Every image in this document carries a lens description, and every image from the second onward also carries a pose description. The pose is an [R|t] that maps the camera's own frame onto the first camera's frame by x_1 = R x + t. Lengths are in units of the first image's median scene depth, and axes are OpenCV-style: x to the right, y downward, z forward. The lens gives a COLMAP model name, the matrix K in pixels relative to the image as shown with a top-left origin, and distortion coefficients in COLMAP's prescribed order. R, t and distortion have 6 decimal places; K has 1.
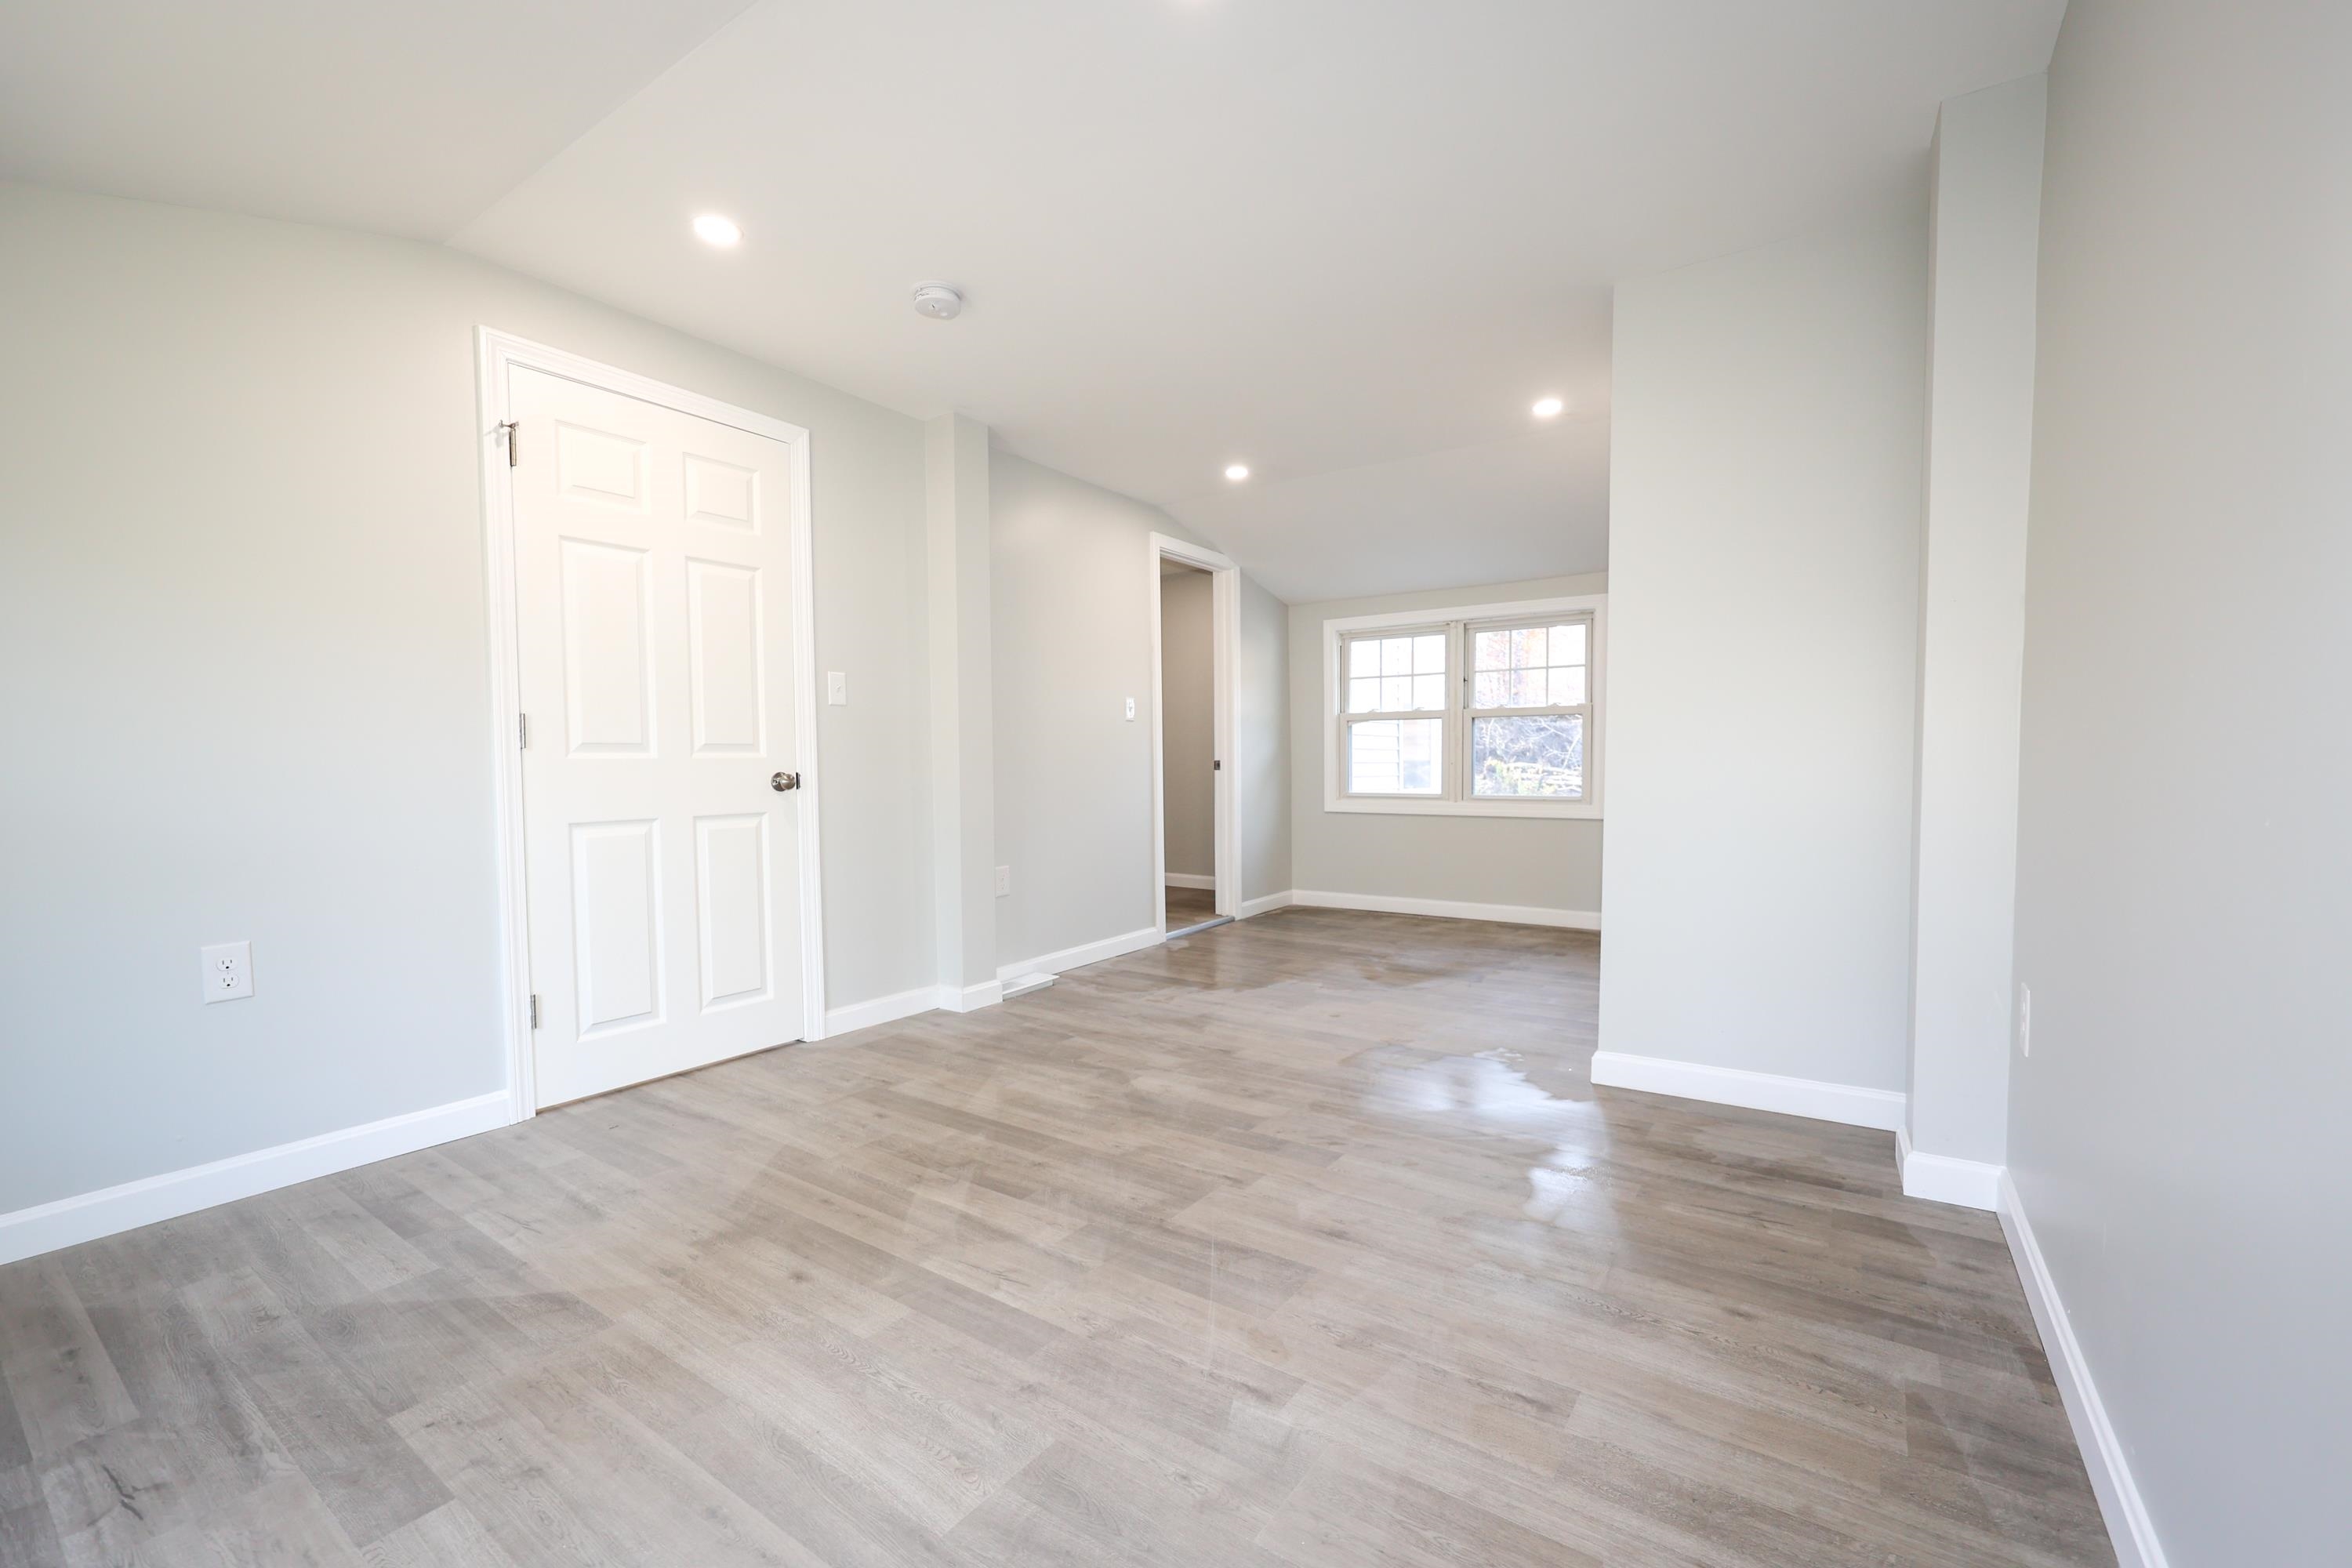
lens RADIAL K [[952.9, 0, 1181.0], [0, 952.9, 789.5], [0, 0, 1]] dist [-0.000634, 0.000472]
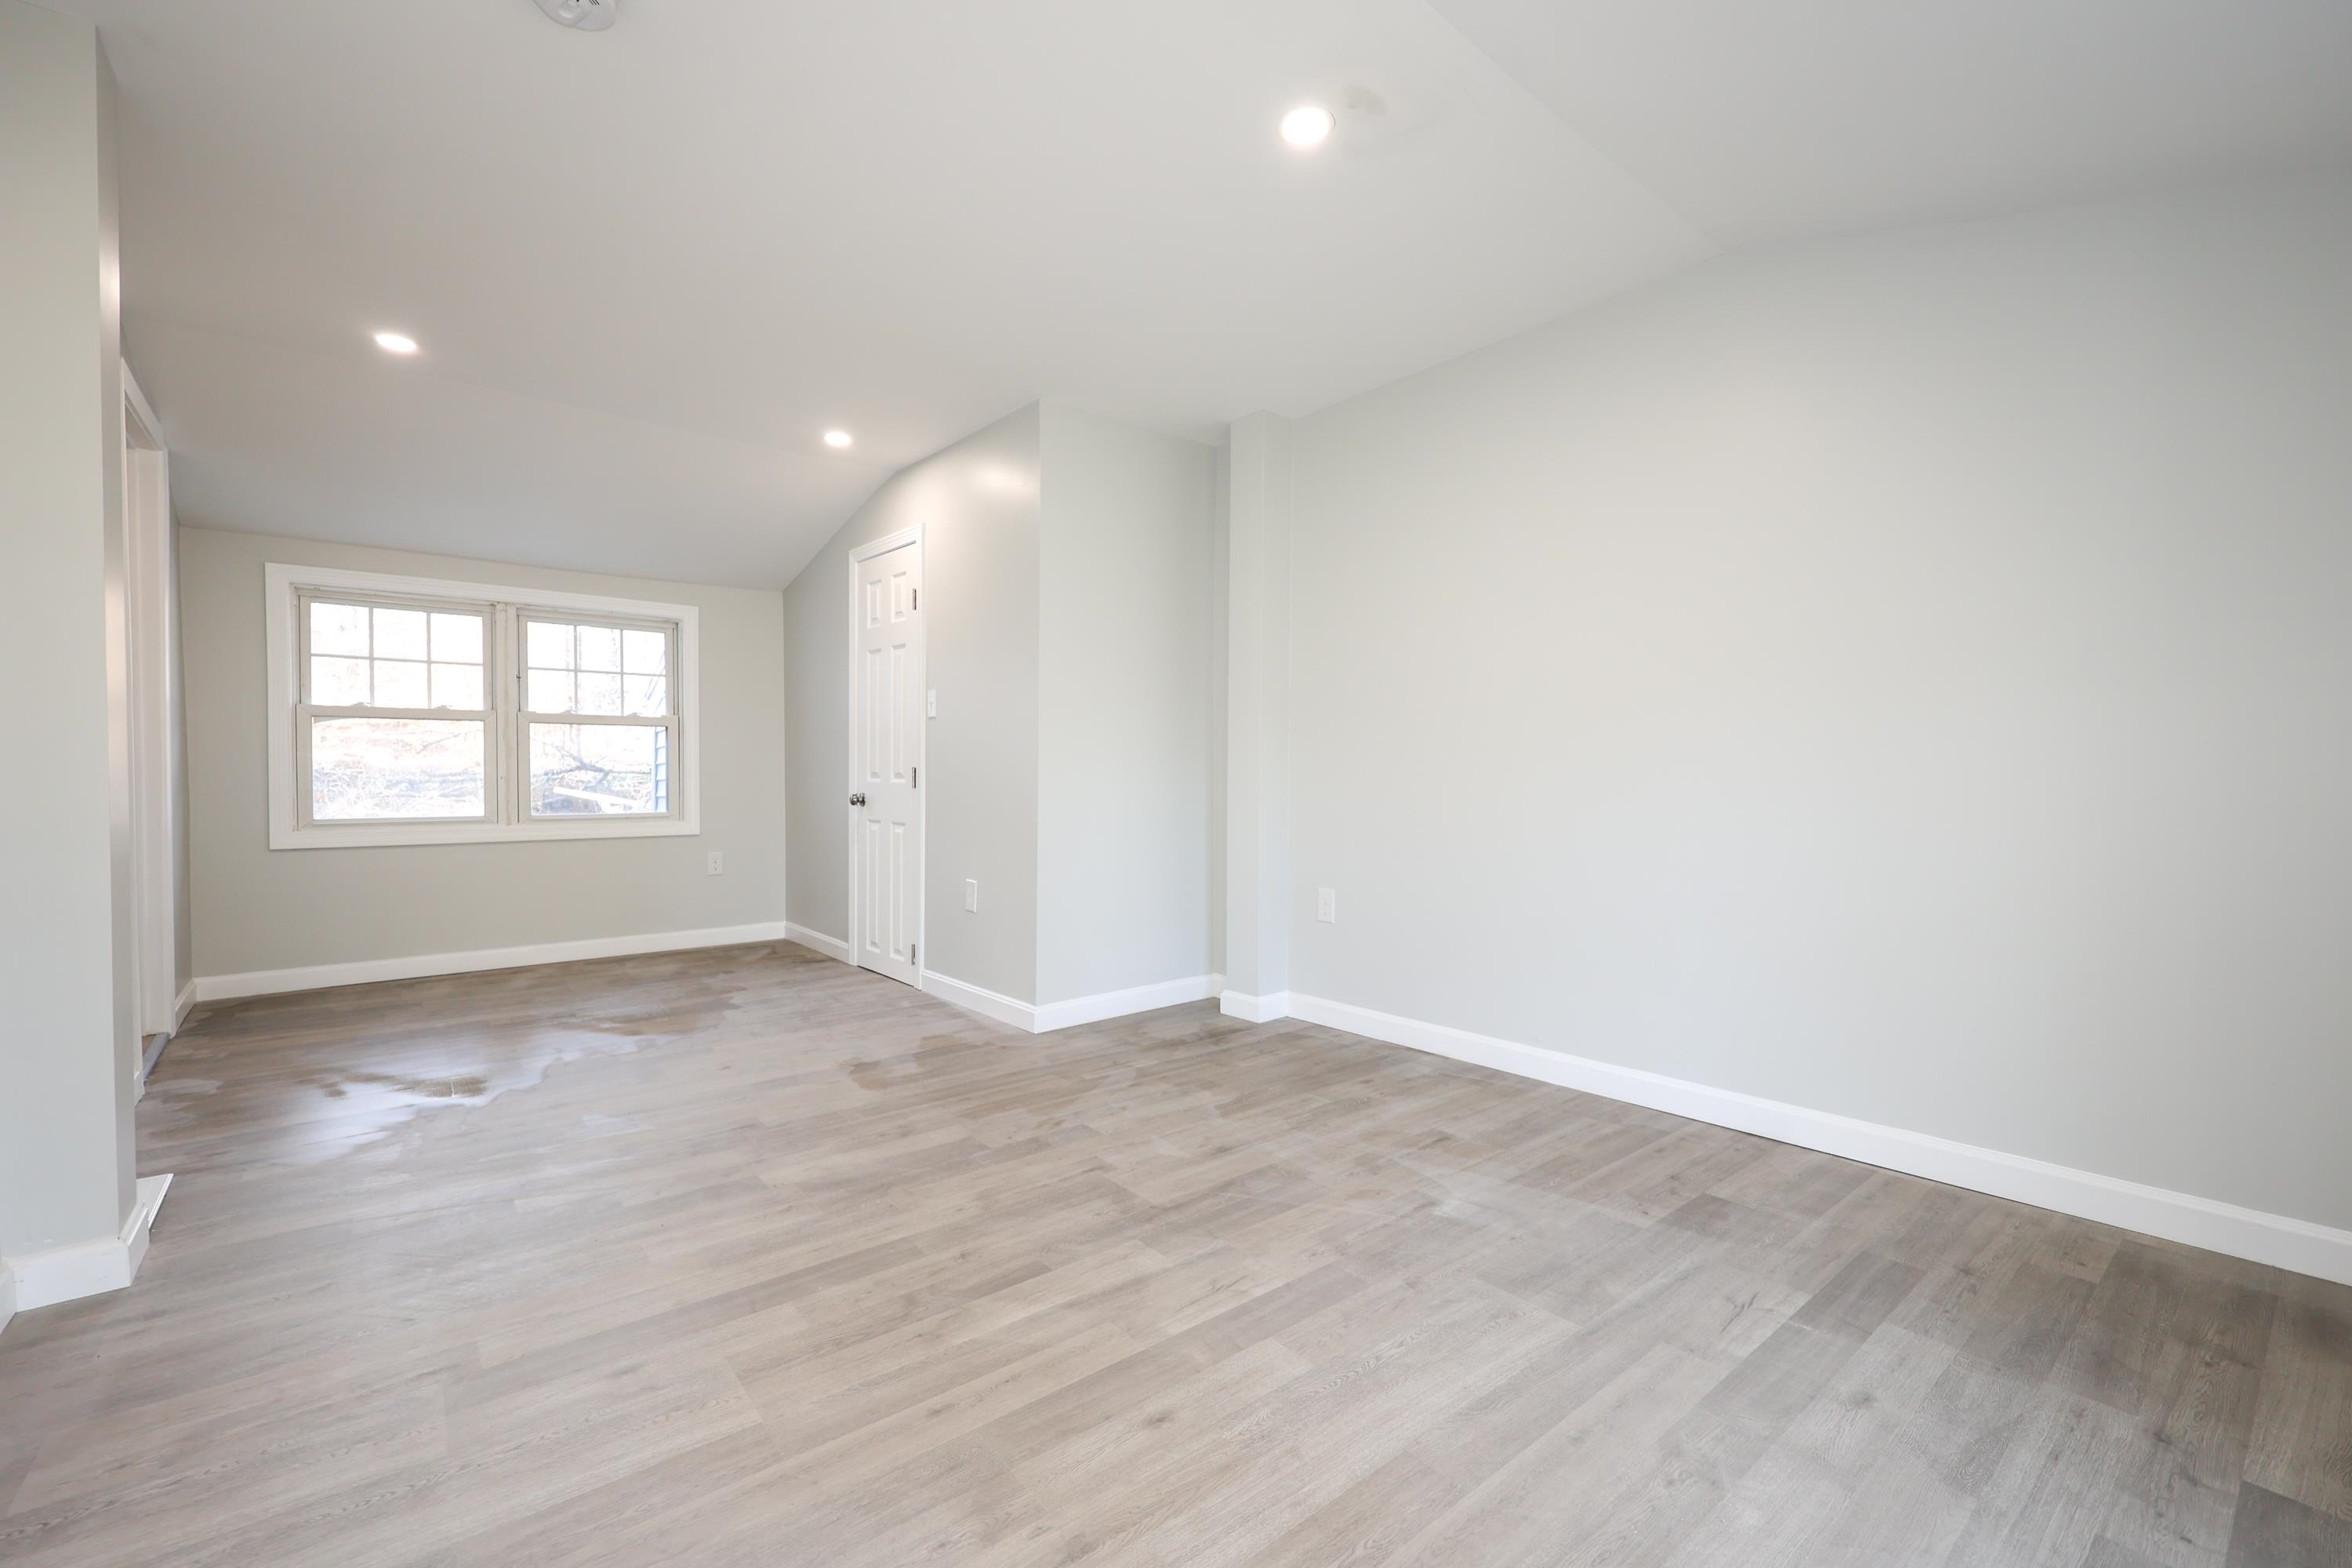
lens RADIAL K [[952.9, 0, 1181.0], [0, 952.9, 789.5], [0, 0, 1]] dist [-0.000634, 0.000472]
pose [[0.298979, -0.007089, 0.954233, -0.808828], [0.027810, 0.999612, -0.001288, -0.000107], [-0.953854, 0.026922, 0.299061, 0.526277]]
